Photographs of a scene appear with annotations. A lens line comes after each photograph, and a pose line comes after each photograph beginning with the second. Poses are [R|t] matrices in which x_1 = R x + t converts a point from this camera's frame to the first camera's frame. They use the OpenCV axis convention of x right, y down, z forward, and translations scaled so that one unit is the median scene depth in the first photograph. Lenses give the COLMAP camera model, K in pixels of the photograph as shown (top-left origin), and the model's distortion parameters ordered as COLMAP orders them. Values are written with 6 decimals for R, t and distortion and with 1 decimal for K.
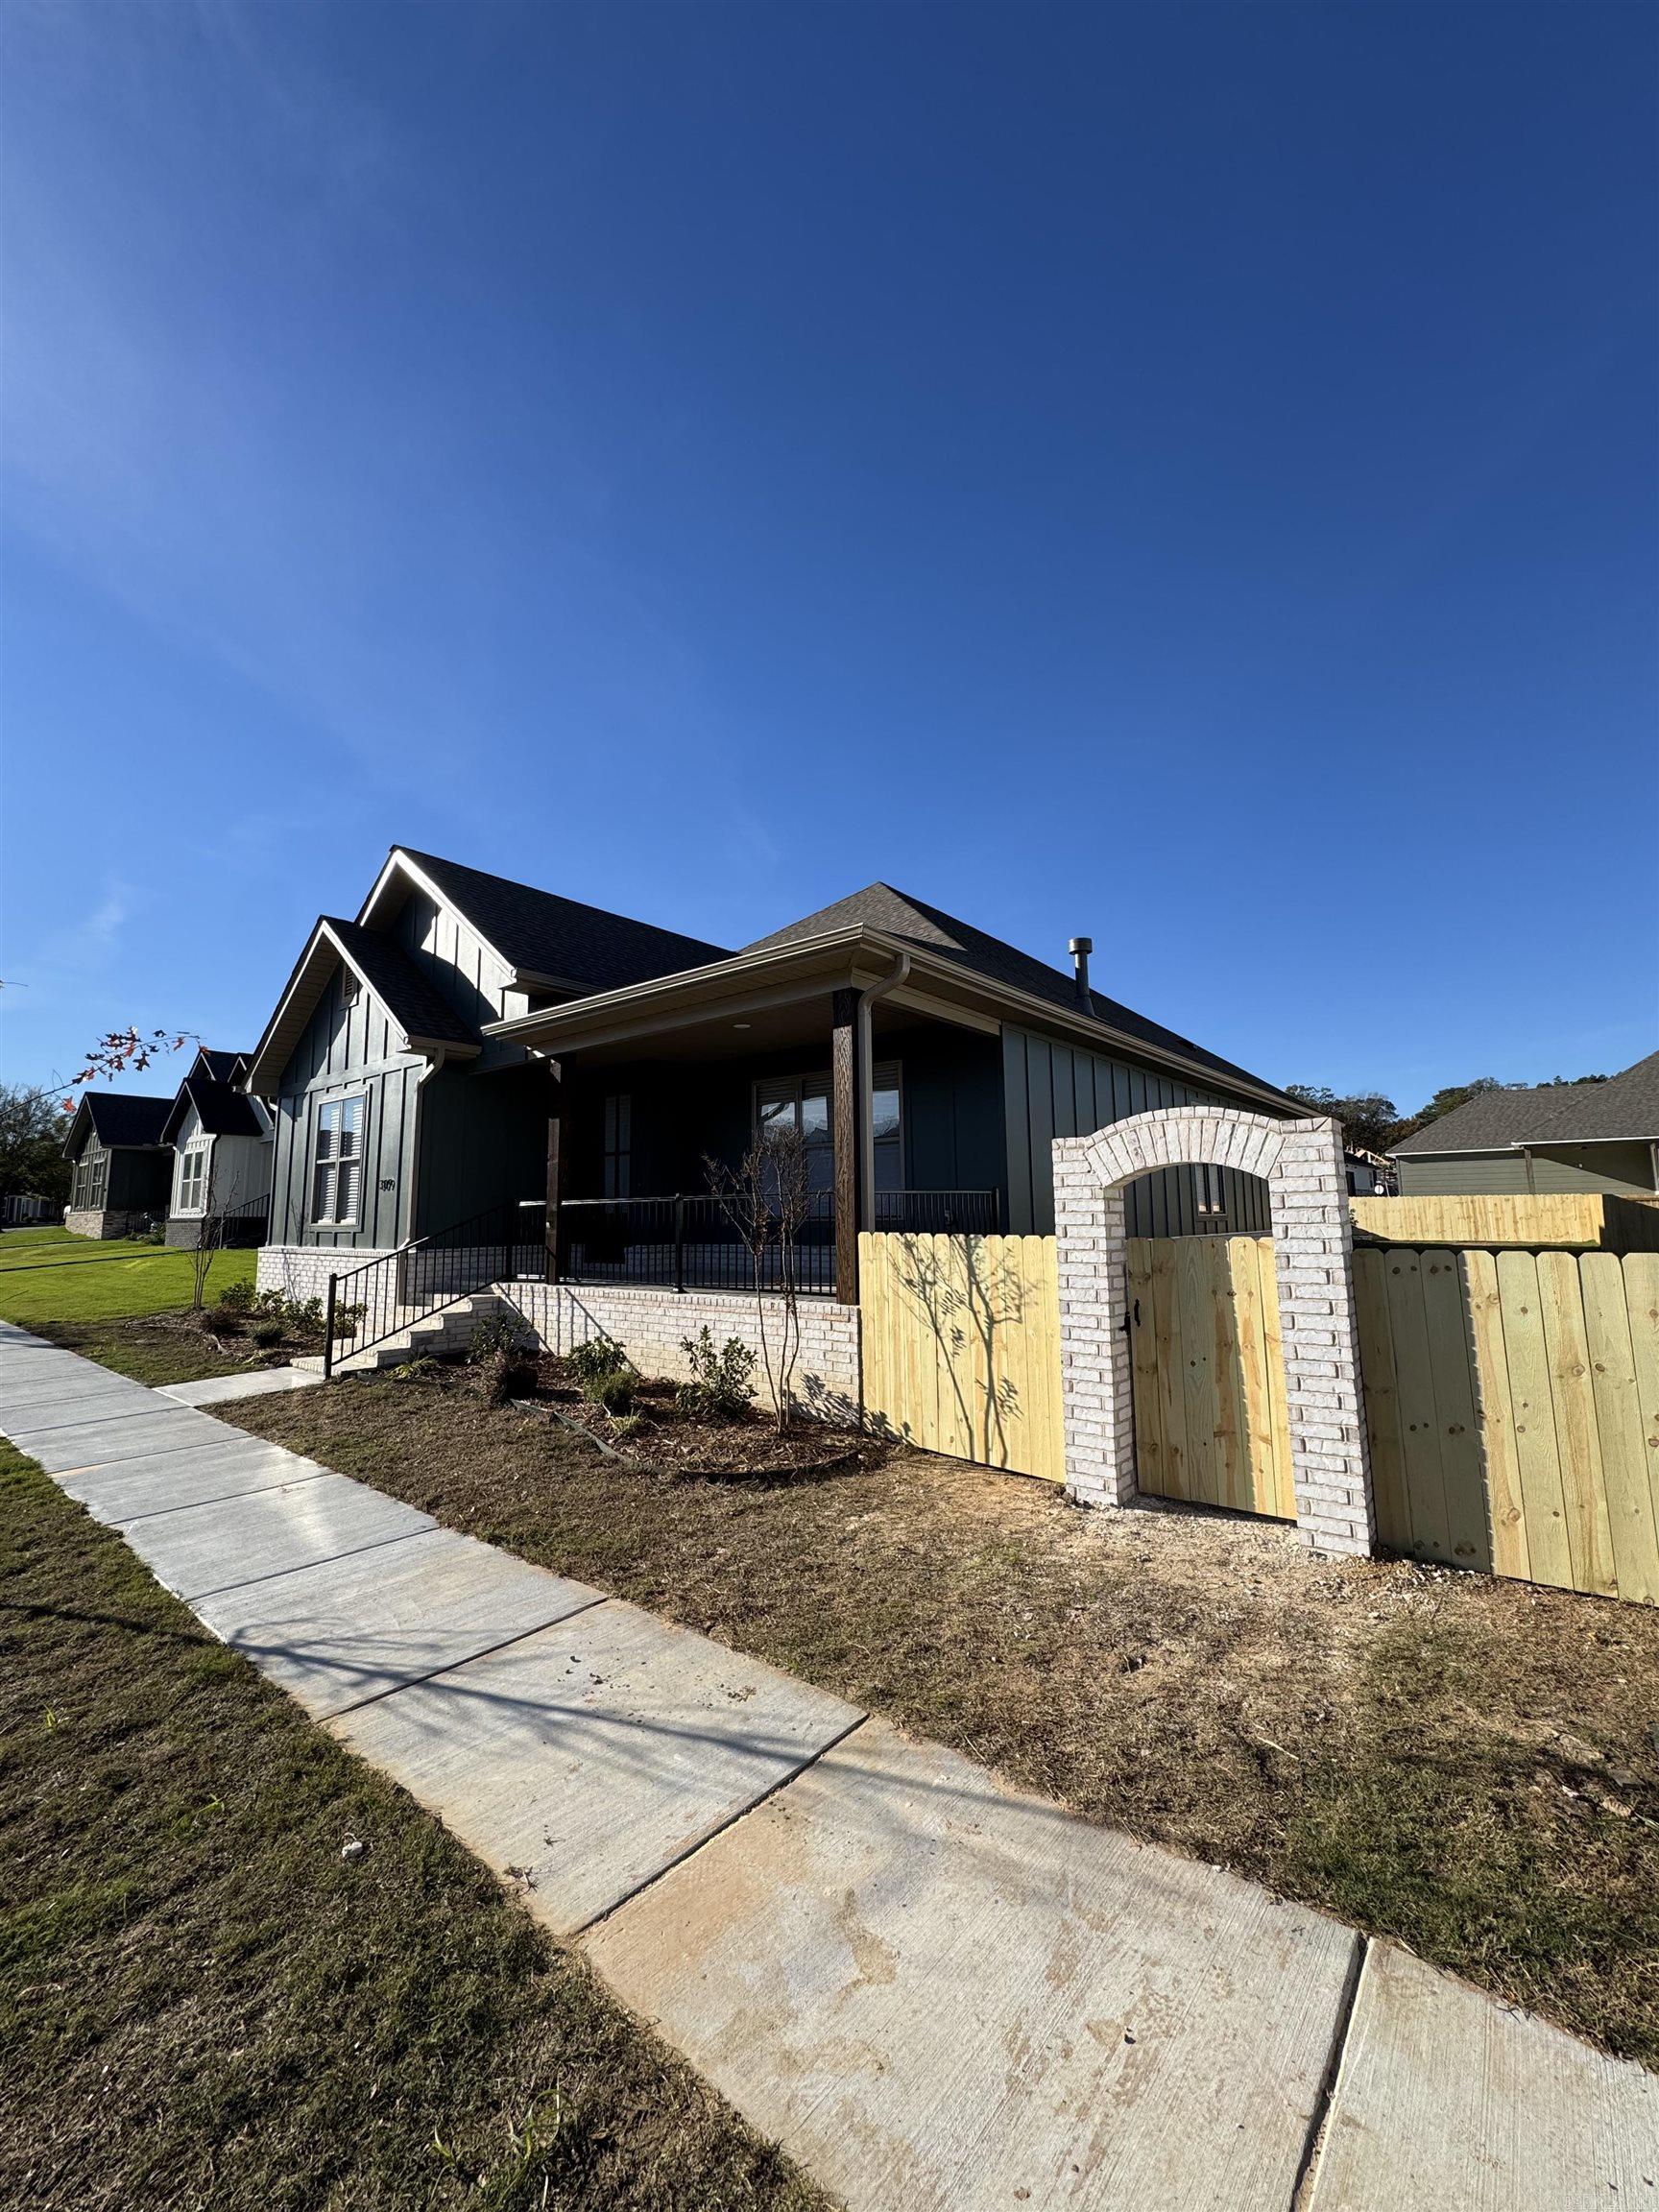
lens RADIAL K [[878.7, 0, 832.0], [0, 878.7, 1108.0], [0, 0, 1]] dist [-0.003201, 0.000500]
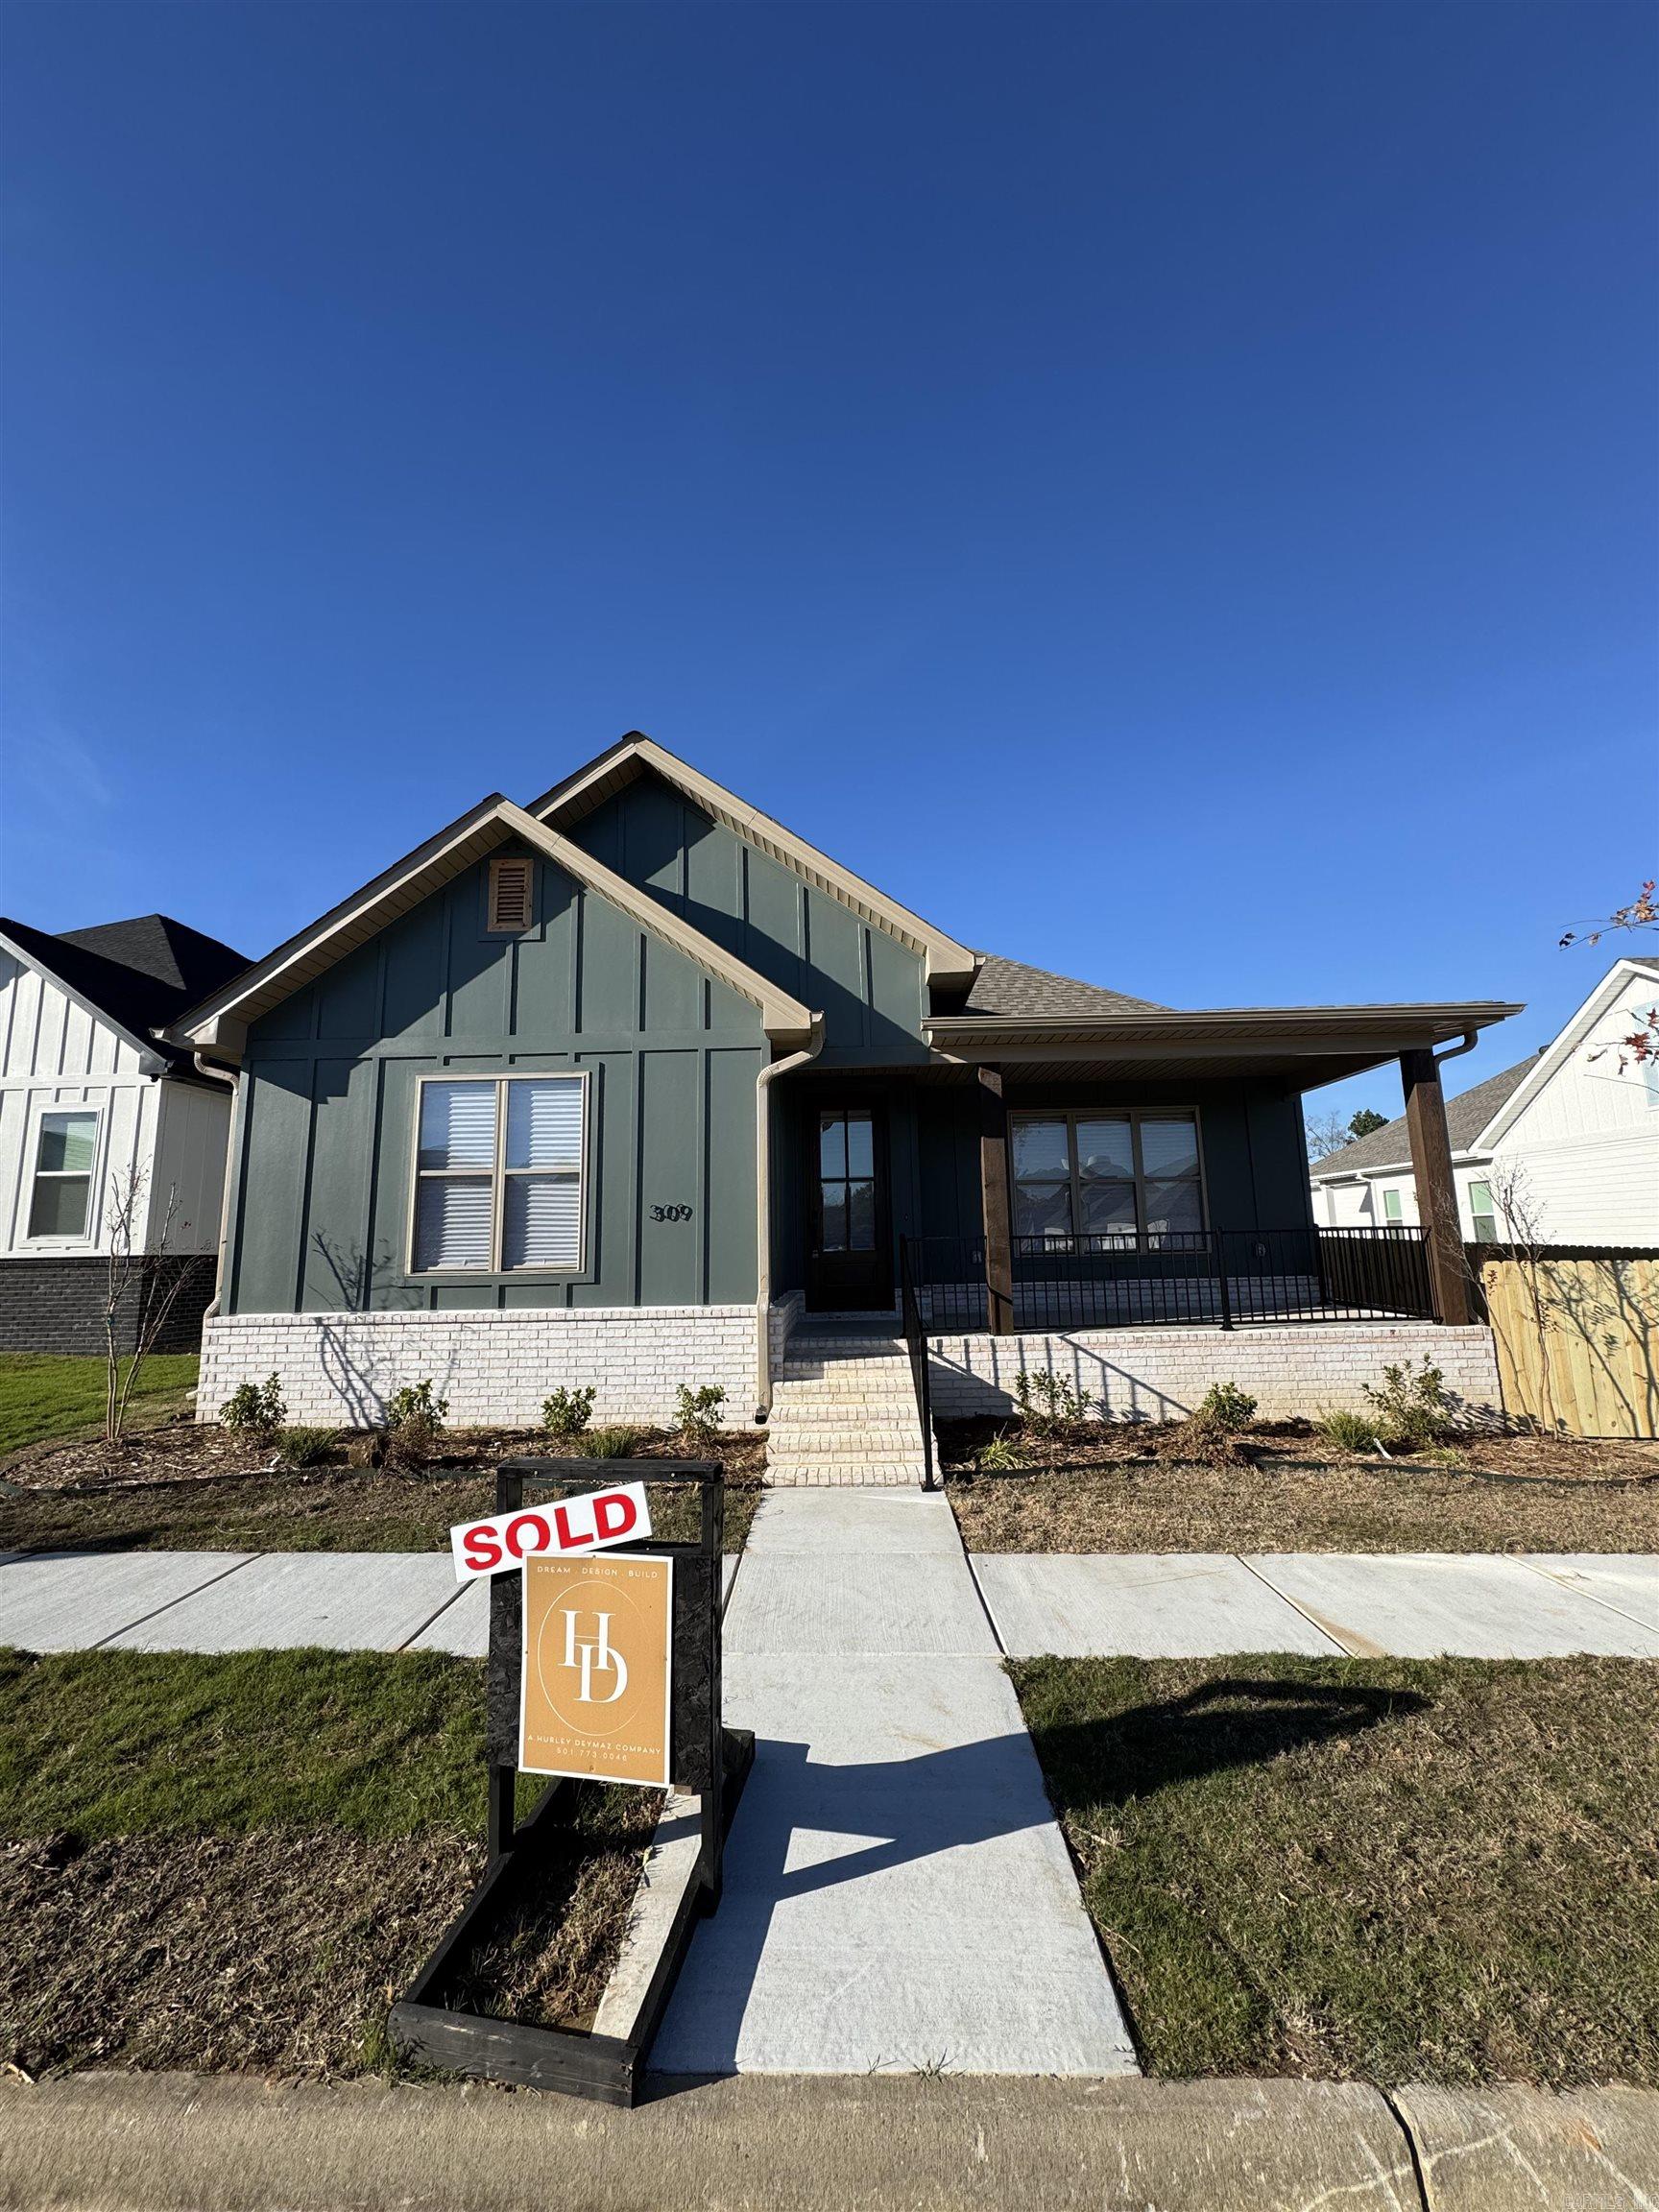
lens RADIAL K [[878.7, 0, 832.0], [0, 878.7, 1108.0], [0, 0, 1]] dist [-0.003201, 0.000500]
pose [[0.788964, 0.089875, 0.607831, -1.478702], [-0.063244, 0.995869, -0.065159, 0.074930], [-0.611176, 0.012966, 0.791388, 0.652368]]
